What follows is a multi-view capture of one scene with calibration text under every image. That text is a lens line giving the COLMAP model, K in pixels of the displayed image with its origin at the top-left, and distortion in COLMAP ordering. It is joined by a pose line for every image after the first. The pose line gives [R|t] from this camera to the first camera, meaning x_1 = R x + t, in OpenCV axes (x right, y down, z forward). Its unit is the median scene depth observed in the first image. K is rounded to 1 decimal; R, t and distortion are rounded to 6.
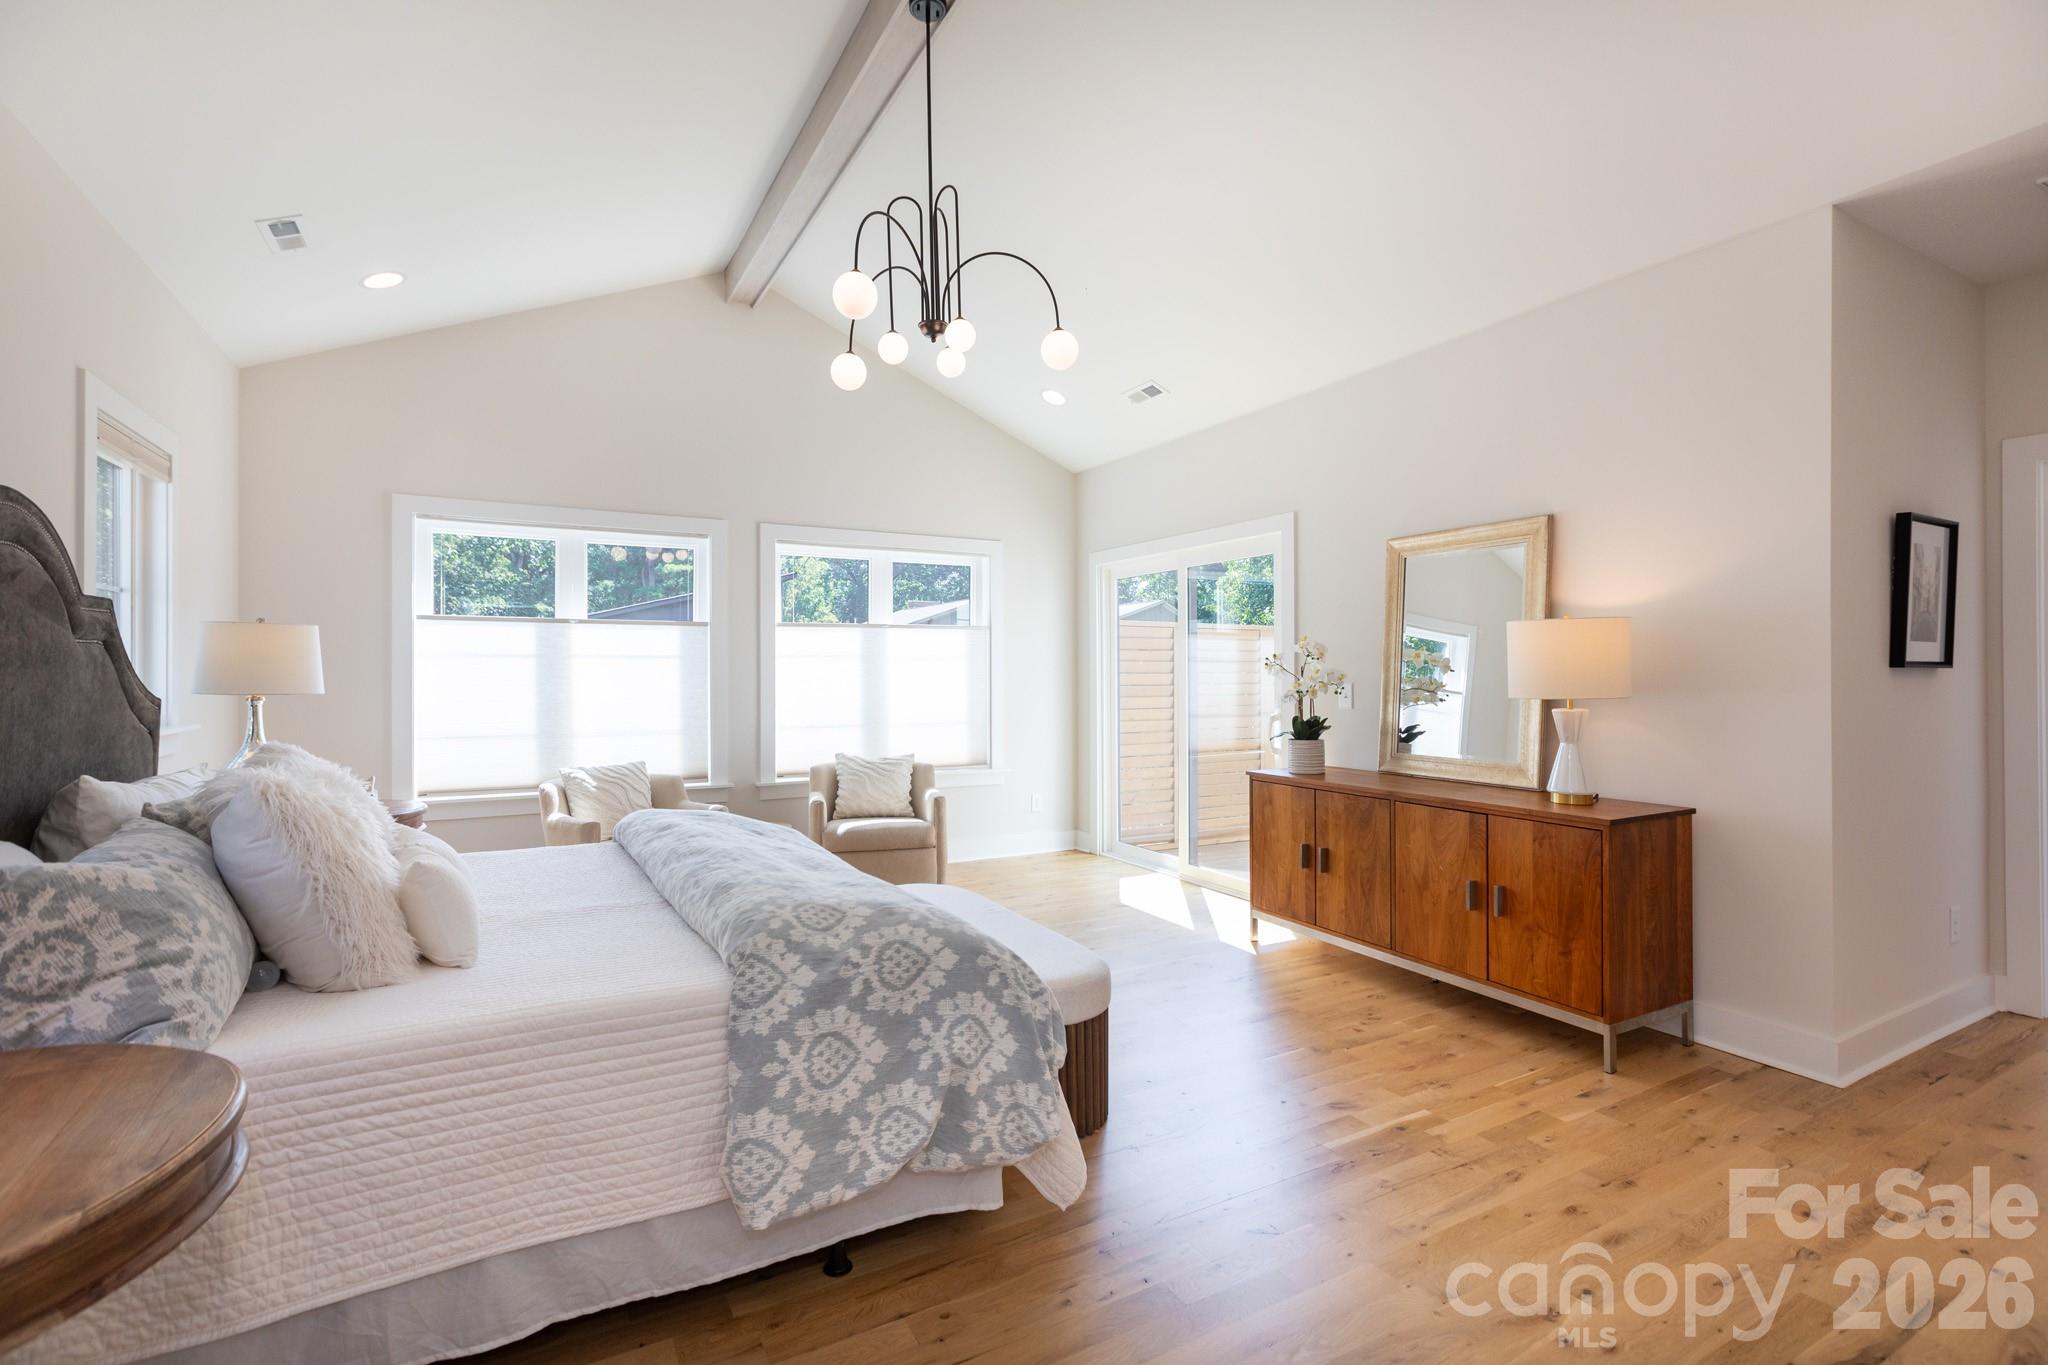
lens RADIAL K [[926.5, 0, 1028.1], [0, 926.5, 672.5], [0, 0, 1]] dist [0.000547, 0.000005]
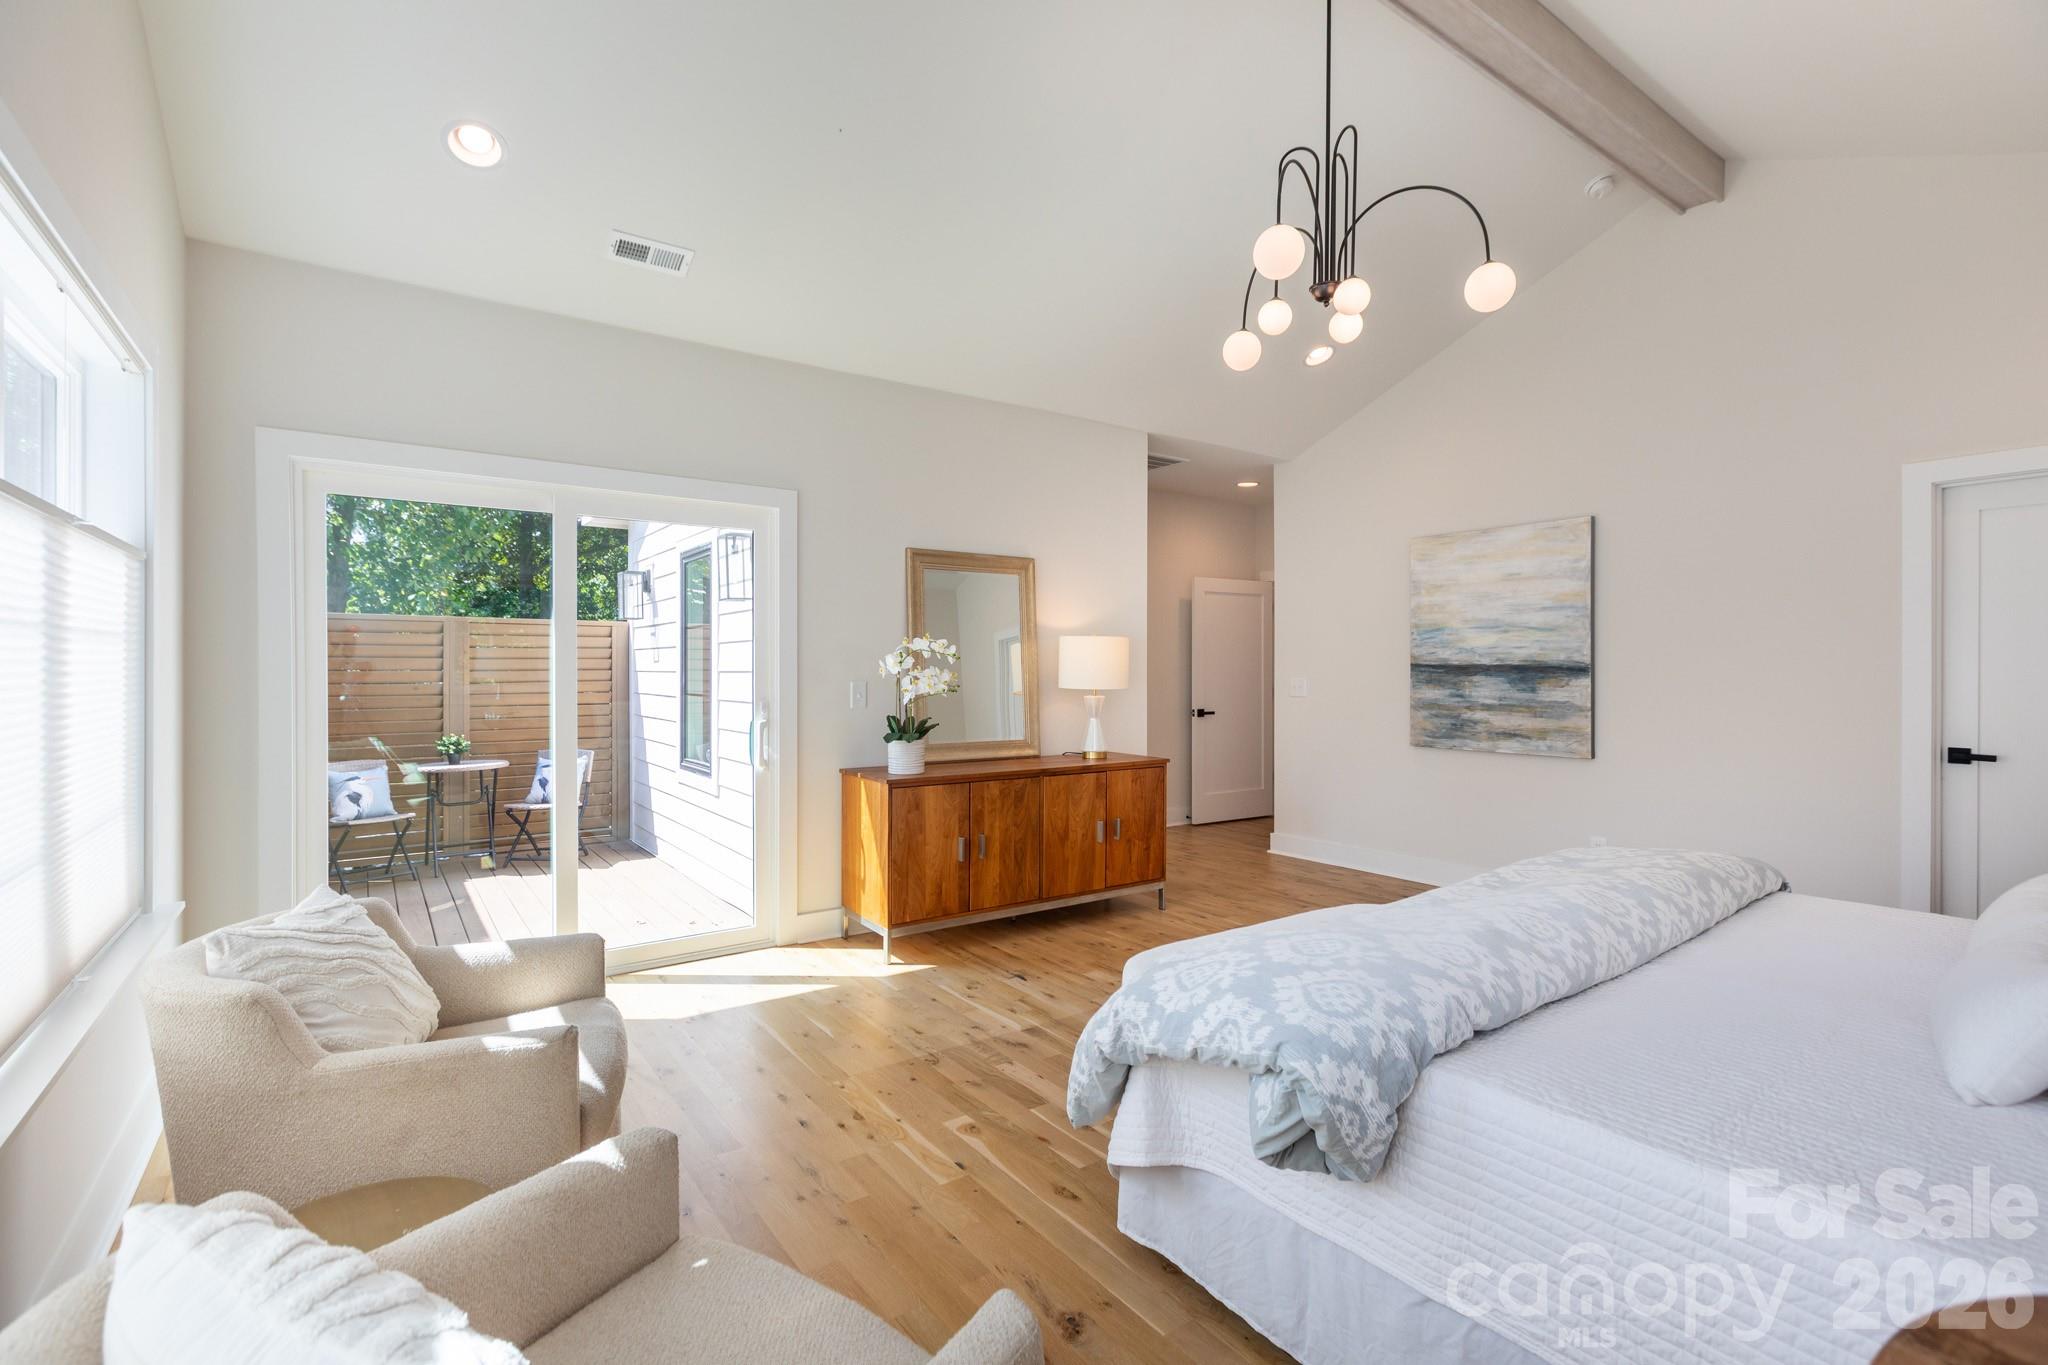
lens RADIAL K [[926.5, 0, 1028.1], [0, 926.5, 672.5], [0, 0, 1]] dist [0.000547, 0.000005]
pose [[-0.114728, 0.000762, 0.993397, -0.859997], [0.000482, 1.000000, -0.000712, 0.001909], [-0.993397, 0.000397, -0.114729, 1.211739]]
